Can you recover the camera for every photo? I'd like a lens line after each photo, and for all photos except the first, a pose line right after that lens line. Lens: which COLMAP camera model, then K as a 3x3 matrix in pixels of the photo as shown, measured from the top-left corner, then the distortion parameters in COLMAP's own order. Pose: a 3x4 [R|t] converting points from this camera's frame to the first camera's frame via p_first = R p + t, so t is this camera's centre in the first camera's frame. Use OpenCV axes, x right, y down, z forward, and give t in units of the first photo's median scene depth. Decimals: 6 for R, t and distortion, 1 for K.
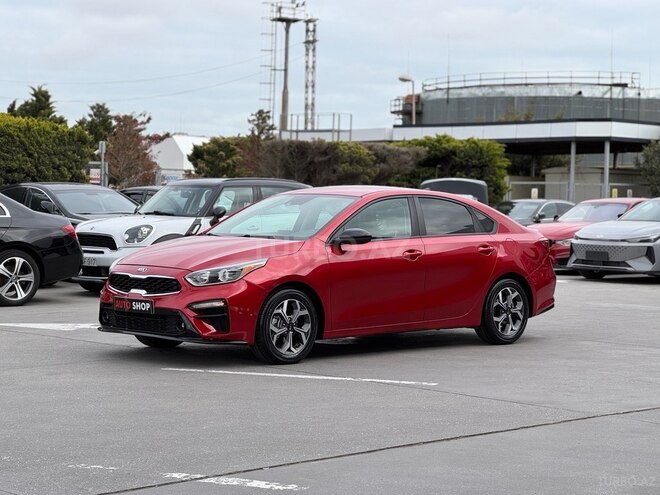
lens RADIAL K [[1467.5, 0, 330.0], [0, 1467.5, 247.5], [0, 0, 1]] dist [0.014488, 2.623587]
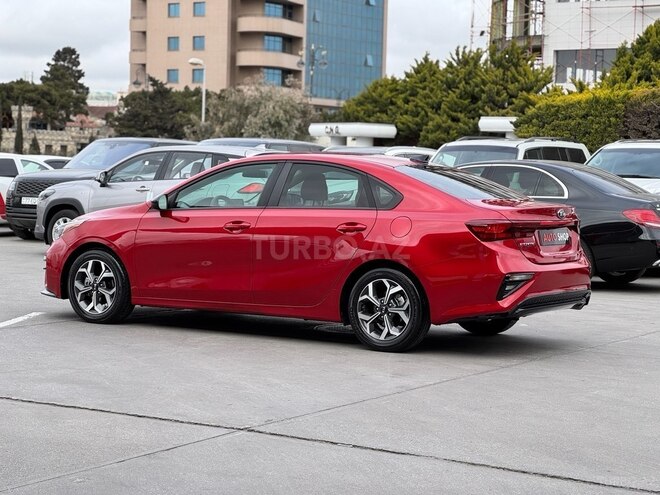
lens RADIAL K [[1467.5, 0, 330.0], [0, 1467.5, 247.5], [0, 0, 1]] dist [0.014488, 2.623587]
pose [[0.236396, 0.042120, -0.970744, 0.823986], [-0.053425, 0.998112, 0.030298, -0.011032], [0.970187, 0.044700, 0.238200, 0.743957]]
